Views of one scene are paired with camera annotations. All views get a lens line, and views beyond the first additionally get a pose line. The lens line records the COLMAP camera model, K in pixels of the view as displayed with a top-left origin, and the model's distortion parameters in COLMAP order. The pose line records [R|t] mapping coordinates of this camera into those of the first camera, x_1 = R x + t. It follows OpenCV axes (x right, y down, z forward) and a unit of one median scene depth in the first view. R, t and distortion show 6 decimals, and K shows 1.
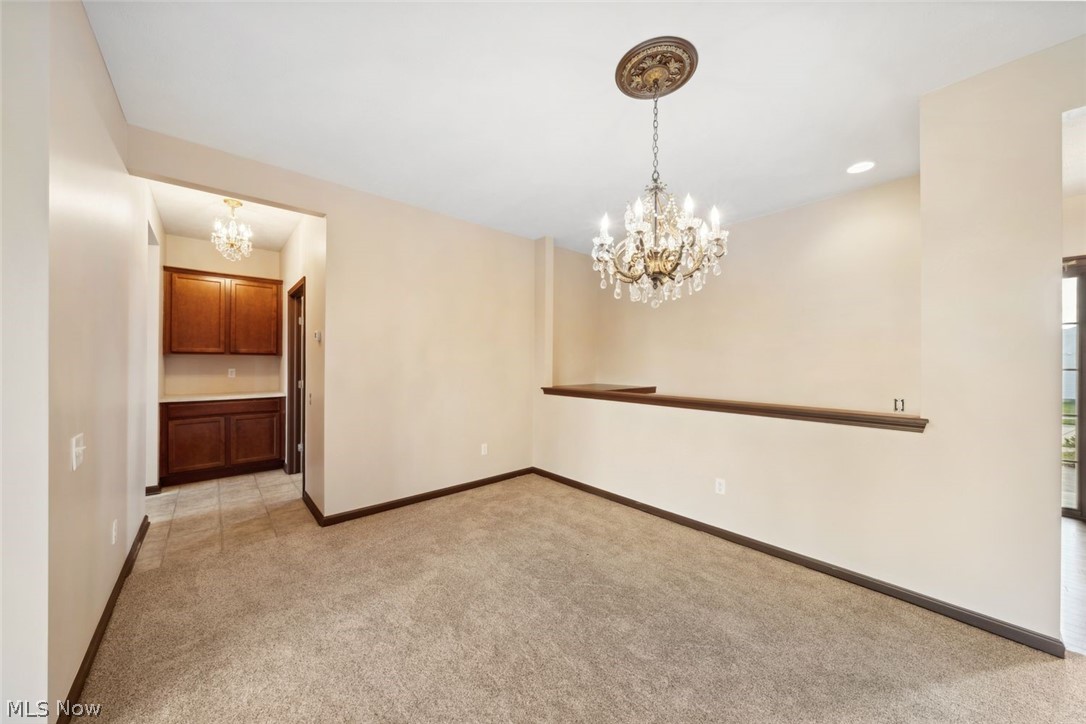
lens RADIAL K [[372.4, 0, 544.6], [0, 372.4, 364.3], [0, 0, 1]] dist [-0.021065, 0.000037]
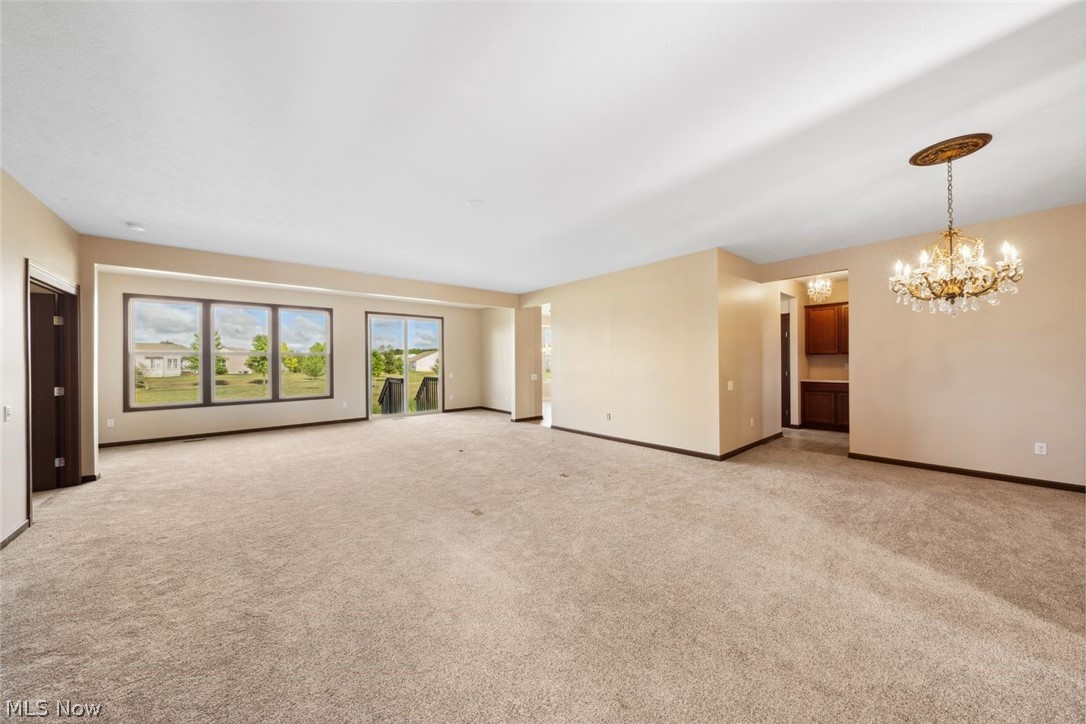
lens RADIAL K [[375.4, 0, 537.6], [0, 375.4, 356.1], [0, 0, 1]] dist [-0.000487, 0.000040]
pose [[-0.024427, -0.016921, -0.999558, 1.379740], [0.001476, 0.999855, -0.016962, 0.010557], [0.999701, -0.001890, -0.024398, -0.437805]]
